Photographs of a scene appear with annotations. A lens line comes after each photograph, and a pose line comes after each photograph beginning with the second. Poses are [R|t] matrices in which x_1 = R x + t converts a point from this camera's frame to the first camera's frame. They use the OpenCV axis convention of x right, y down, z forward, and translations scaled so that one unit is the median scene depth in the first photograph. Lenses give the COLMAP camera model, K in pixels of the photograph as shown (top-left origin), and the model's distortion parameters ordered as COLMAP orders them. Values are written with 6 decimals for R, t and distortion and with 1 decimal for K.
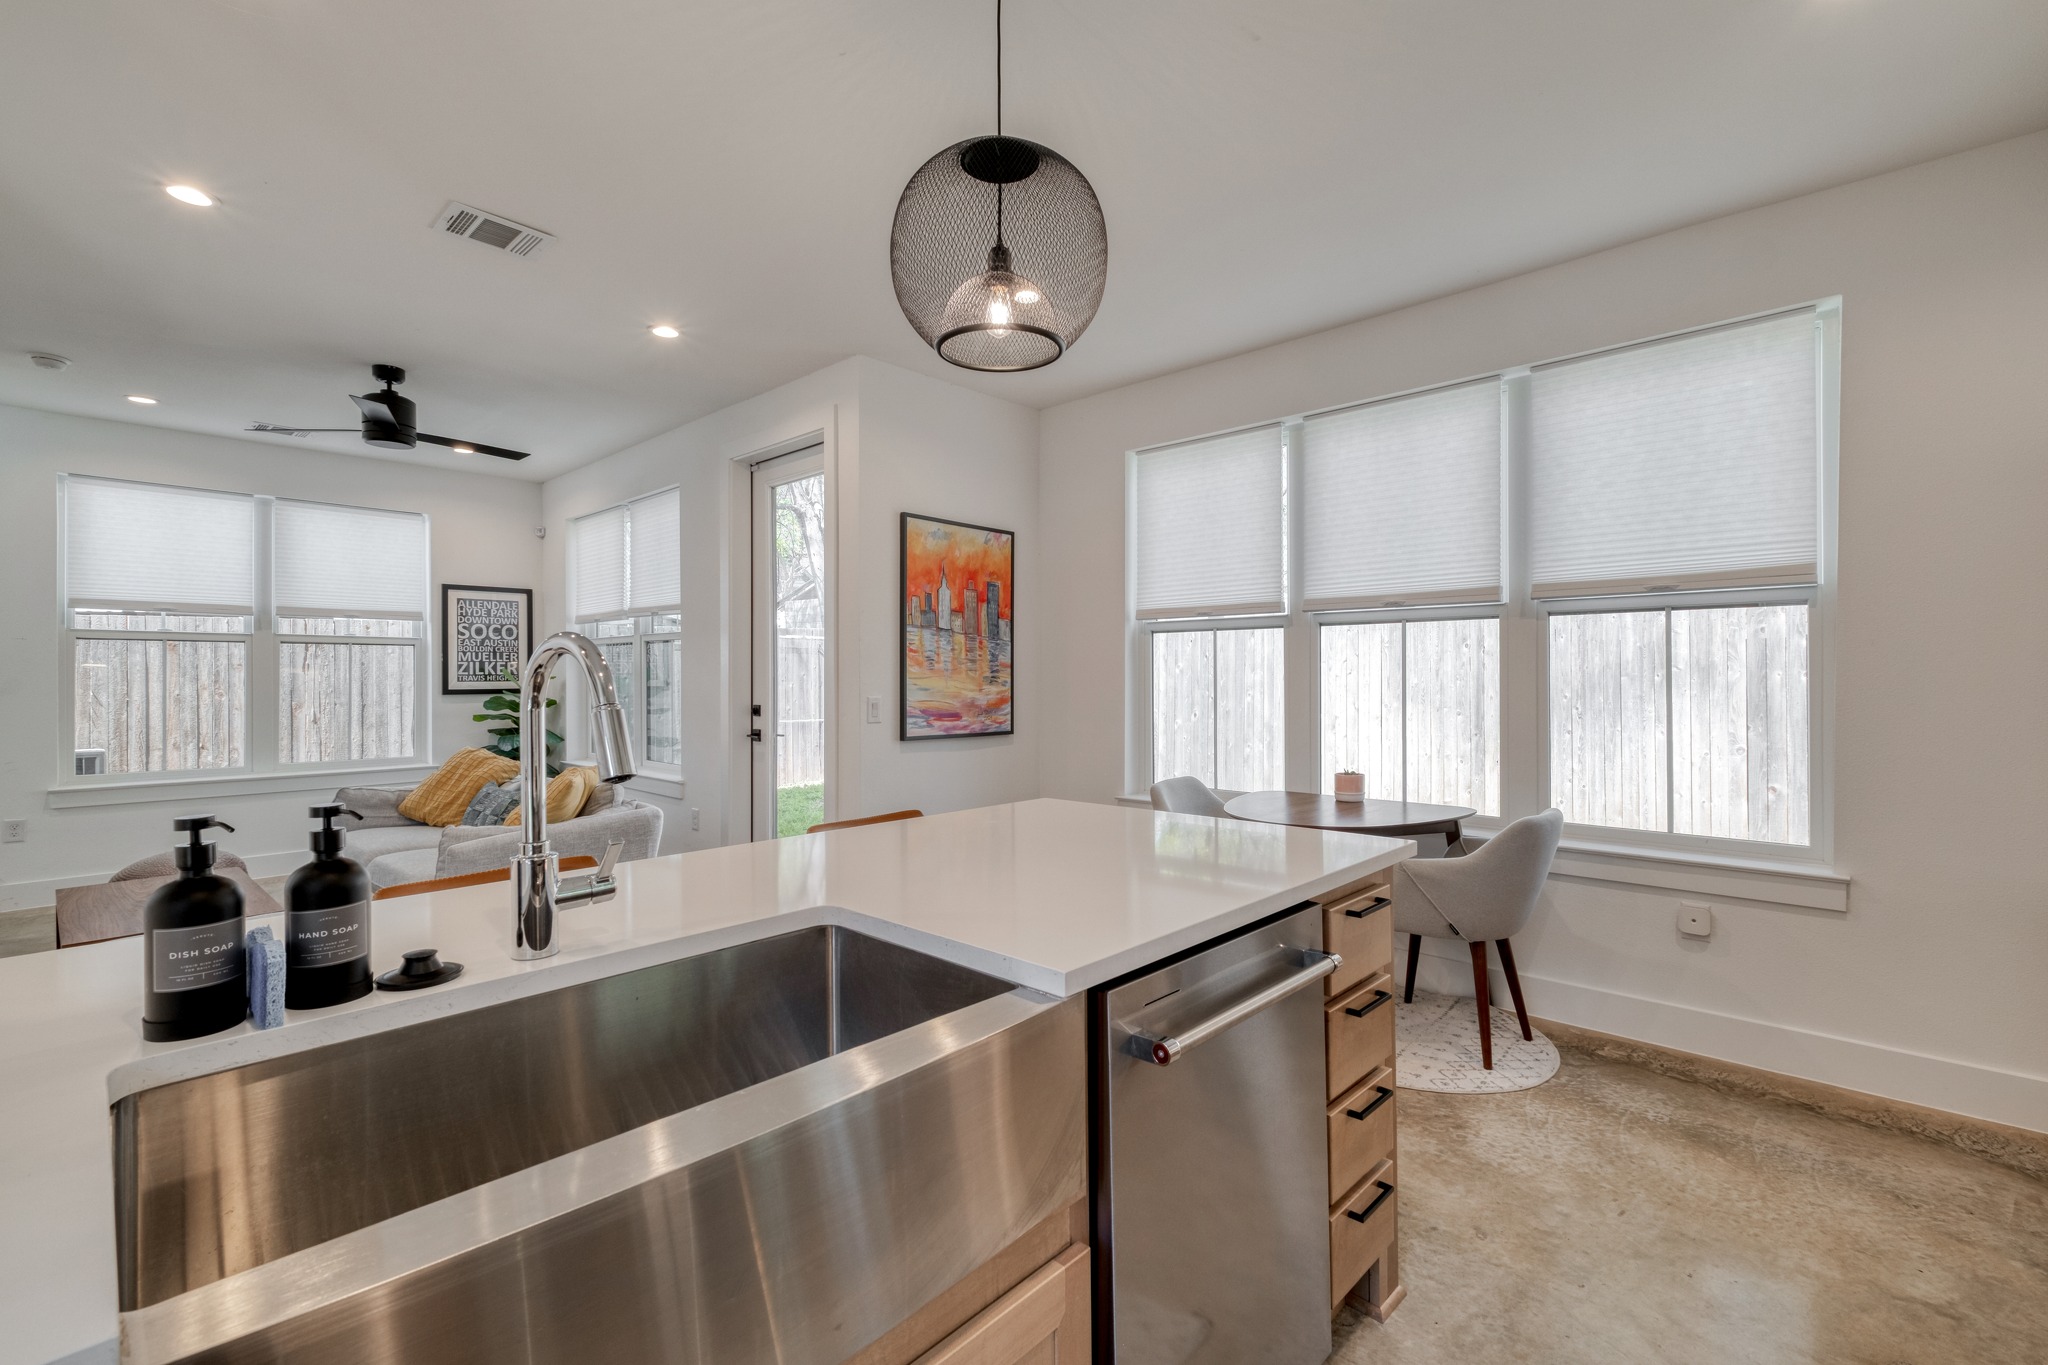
lens RADIAL K [[882.6, 0, 1025.3], [0, 882.6, 674.7], [0, 0, 1]] dist [0.005490, -0.002759]
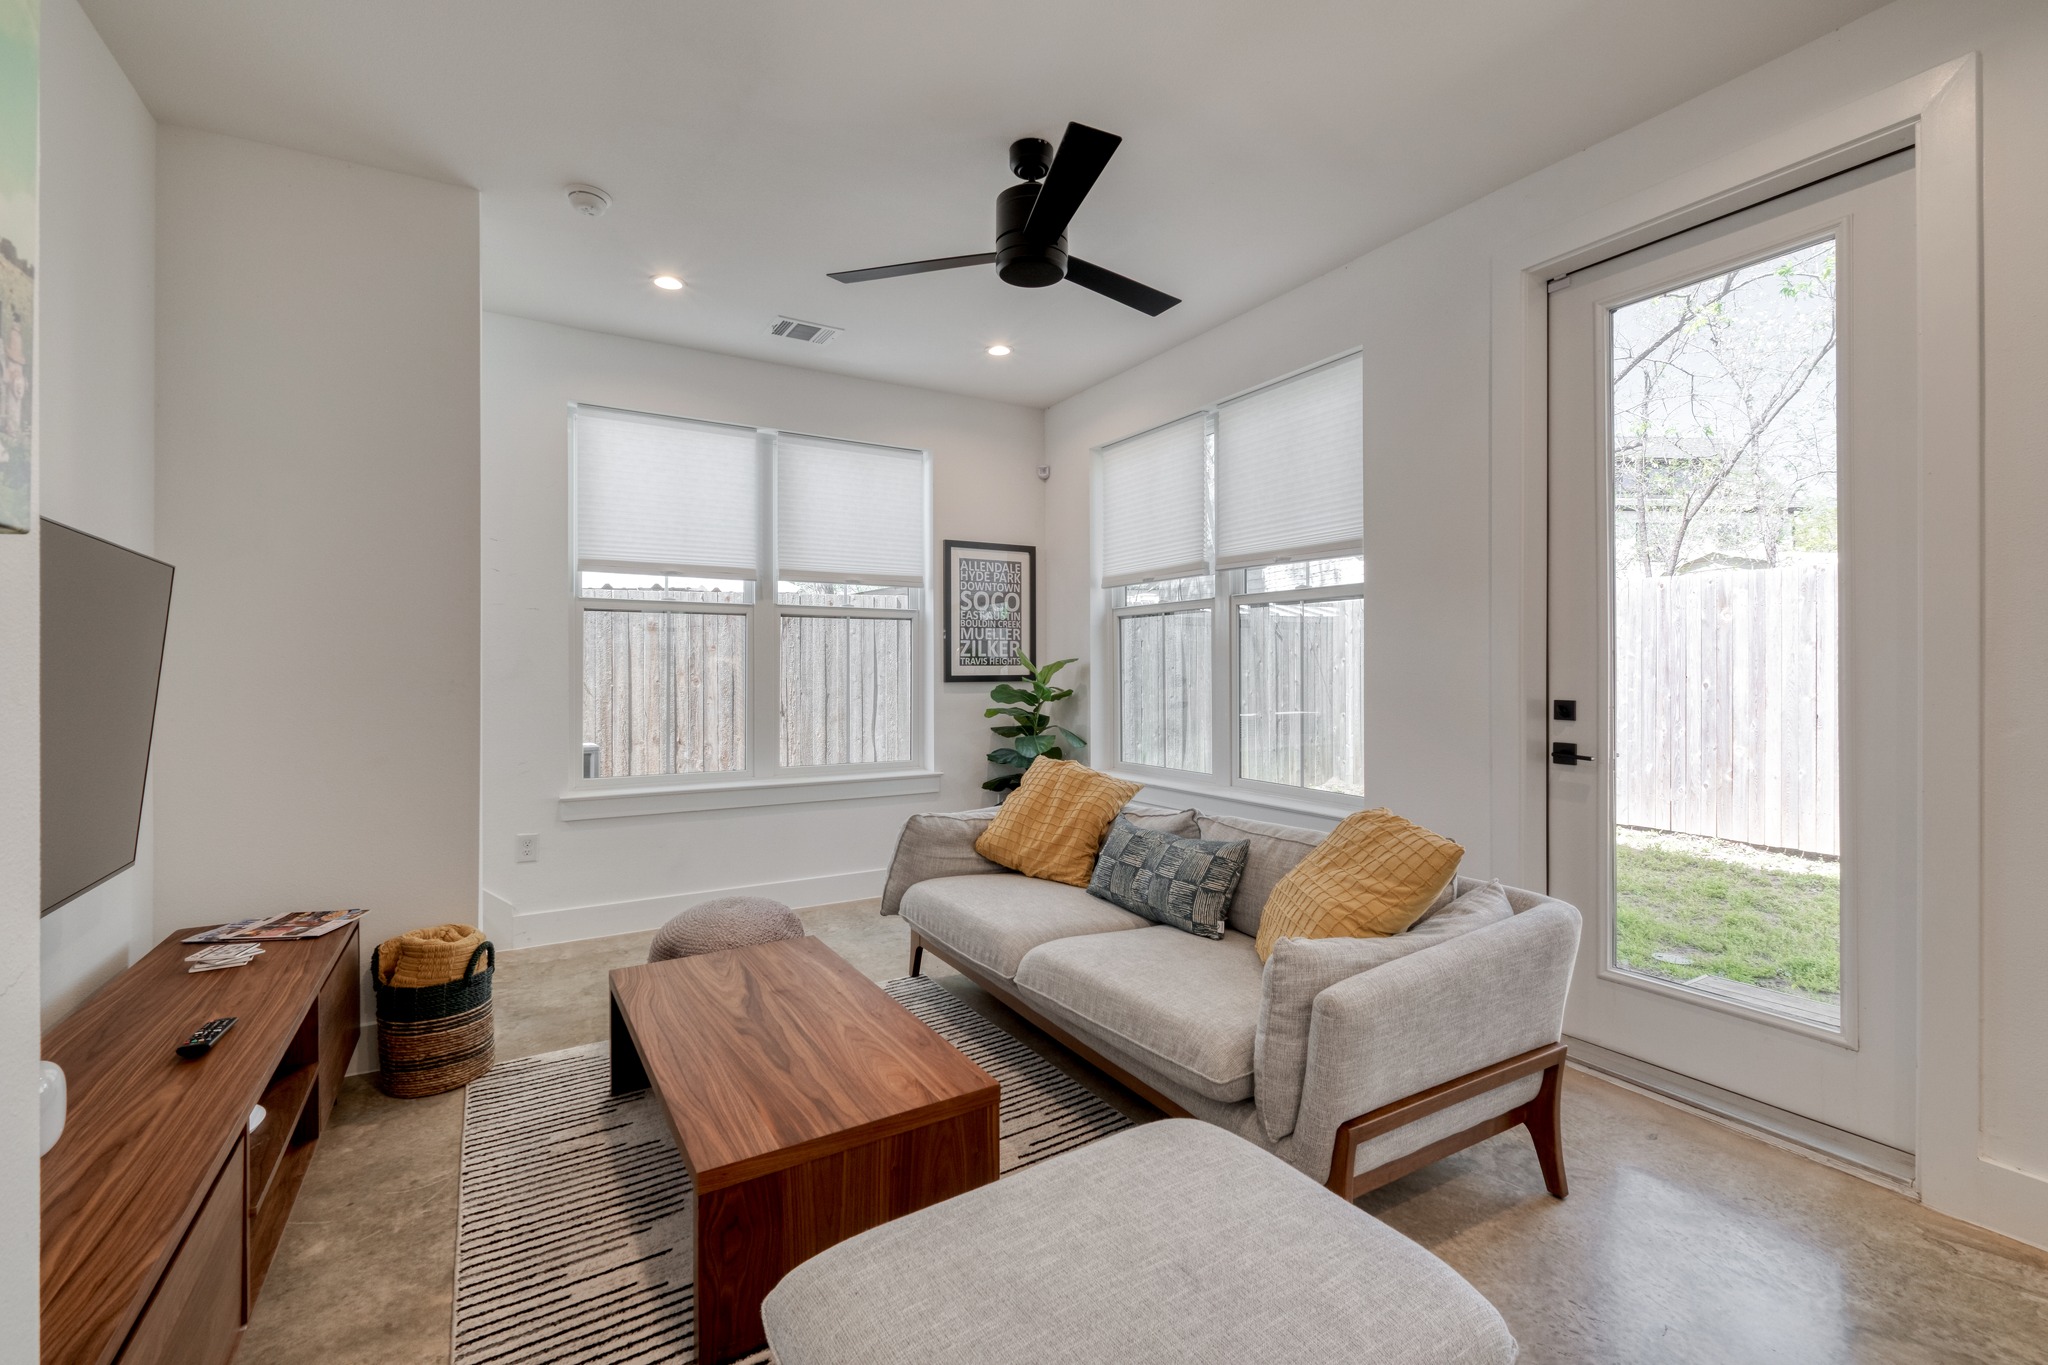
lens RADIAL K [[882.6, 0, 1029.7], [0, 882.6, 667.2], [0, 0, 1]] dist [0.005490, -0.002759]
pose [[0.959621, -0.000824, -0.281294, -0.368337], [0.000257, 0.999998, -0.002052, 0.010915], [0.281295, 0.001897, 0.959619, 0.274581]]
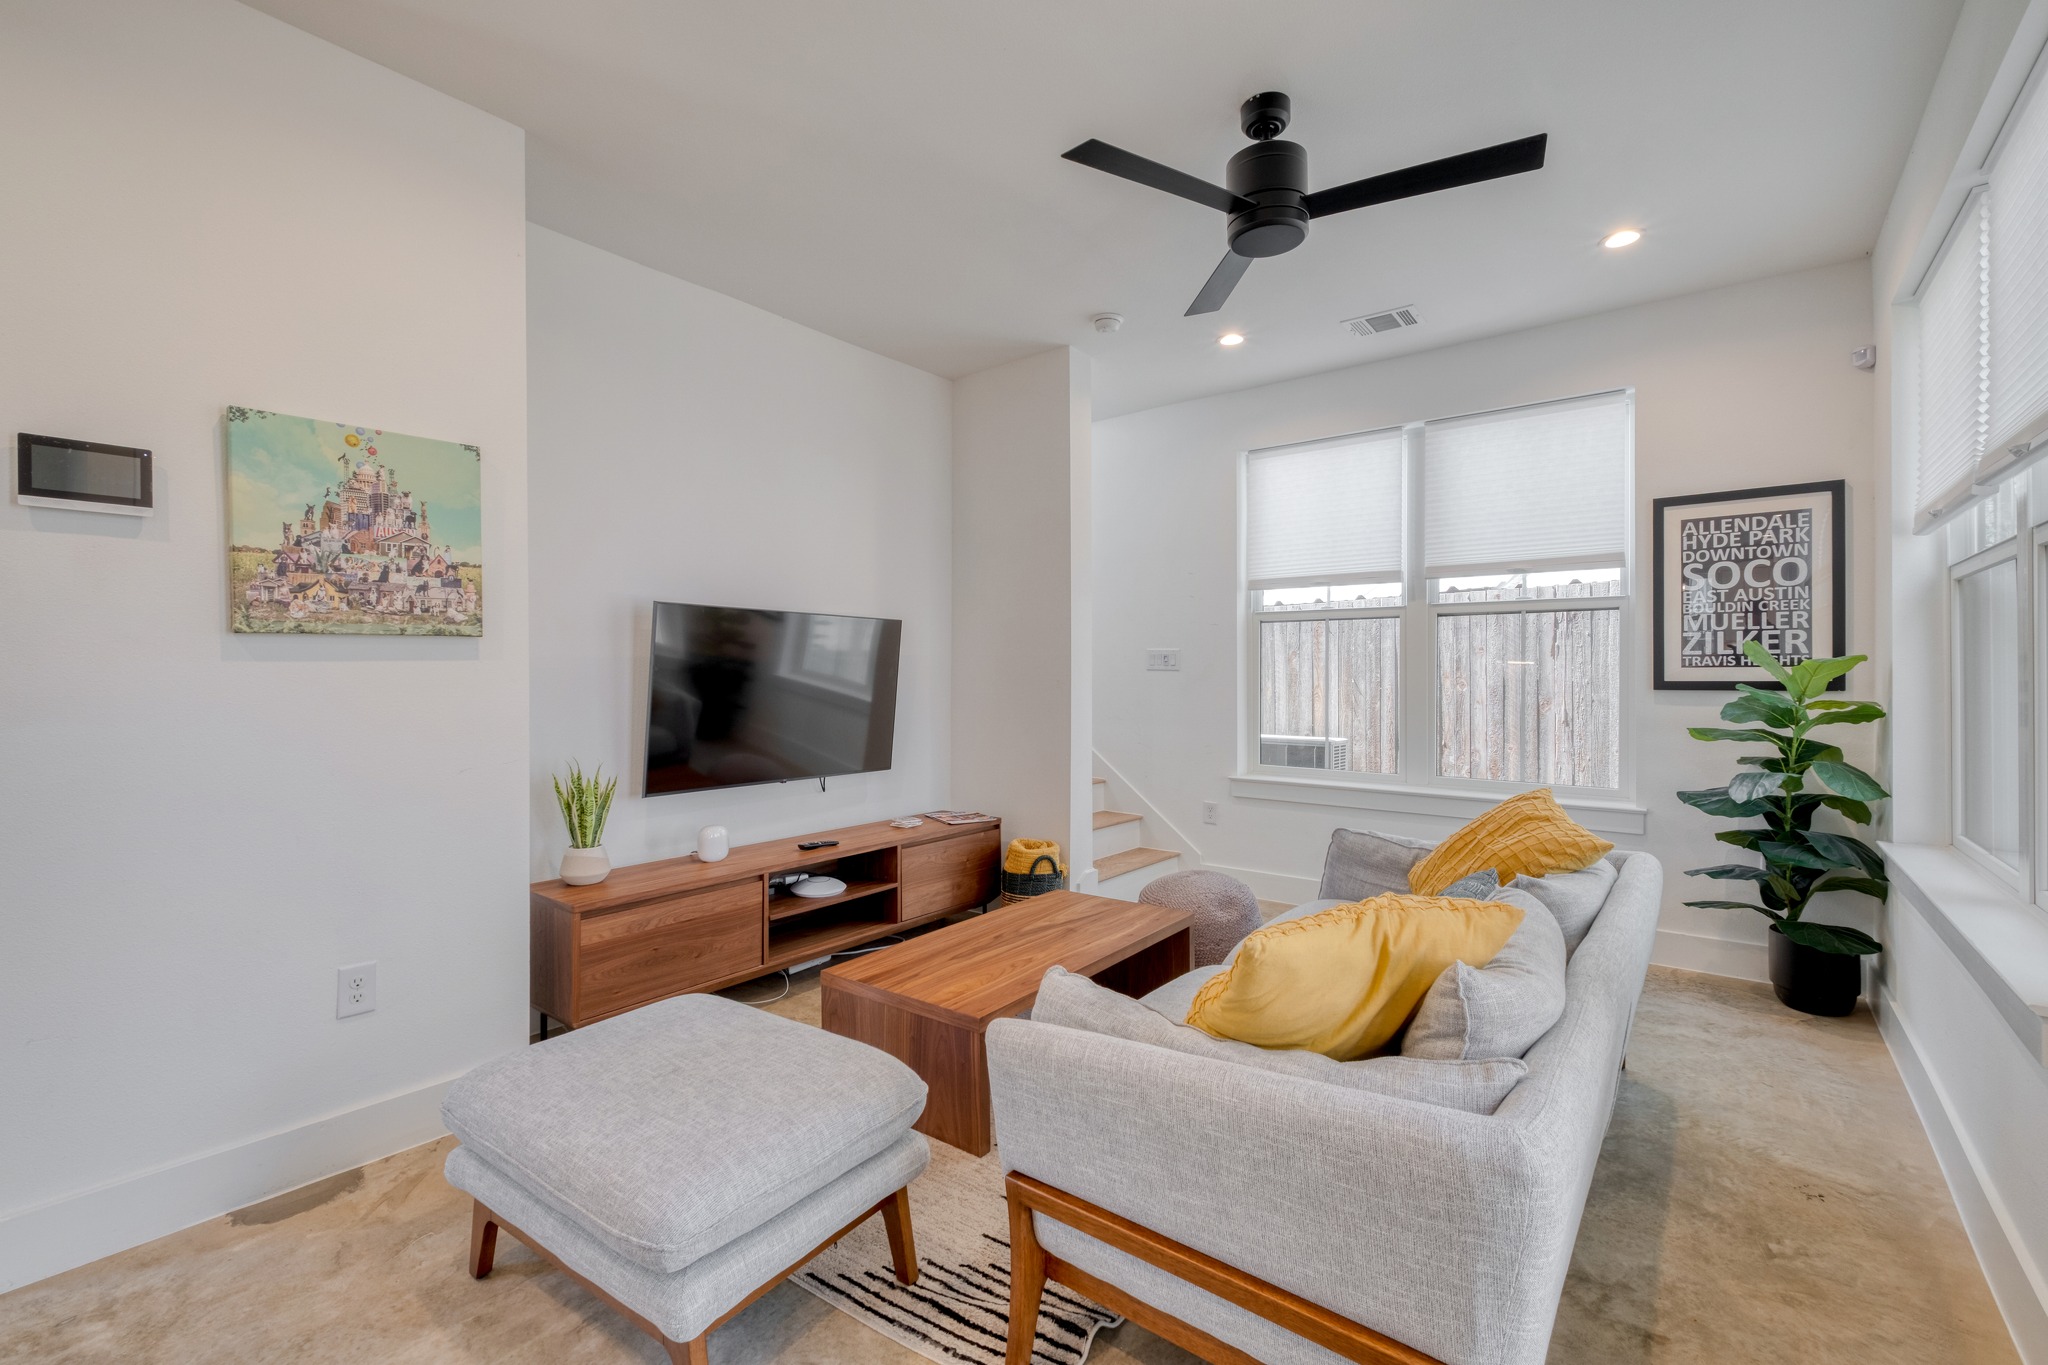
lens RADIAL K [[882.6, 0, 1026.8], [0, 882.6, 677.4], [0, 0, 1]] dist [0.005490, -0.002759]
pose [[0.085574, 0.005888, -0.996314, -0.112975], [0.001010, 0.999982, 0.005996, 0.010529], [0.996331, -0.001520, 0.085567, 0.537776]]
